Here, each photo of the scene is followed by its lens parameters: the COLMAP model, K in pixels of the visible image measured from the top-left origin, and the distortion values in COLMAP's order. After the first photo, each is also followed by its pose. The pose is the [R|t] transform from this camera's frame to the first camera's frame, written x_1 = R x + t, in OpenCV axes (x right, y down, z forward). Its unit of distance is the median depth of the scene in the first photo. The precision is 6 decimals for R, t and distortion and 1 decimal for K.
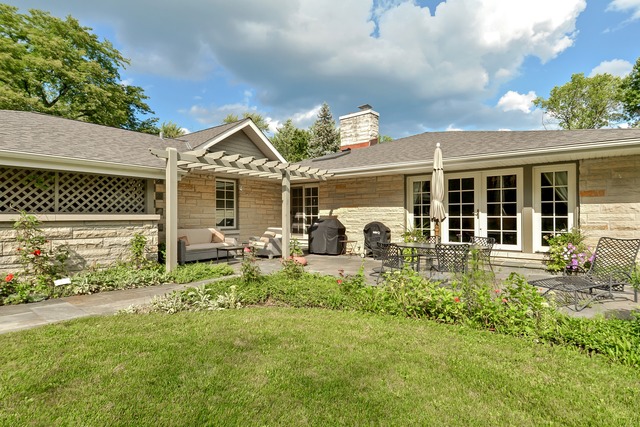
lens RADIAL K [[334.2, 0, 320.0], [0, 334.2, 213.5], [0, 0, 1]] dist [-0.004883, -0.001843]
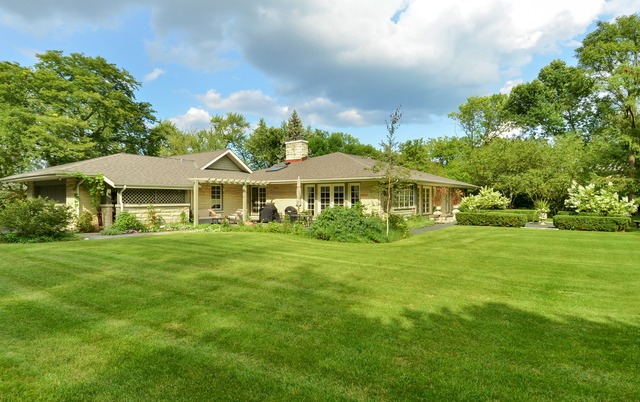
lens RADIAL K [[329.6, 0, 320.0], [0, 329.6, 201.0], [0, 0, 1]] dist [0.004324, 0.000837]
pose [[0.999379, 0.000864, 0.035240, 0.265315], [-0.001409, 0.999880, 0.015434, -0.036582], [-0.035222, -0.015474, 0.999260, -0.982288]]
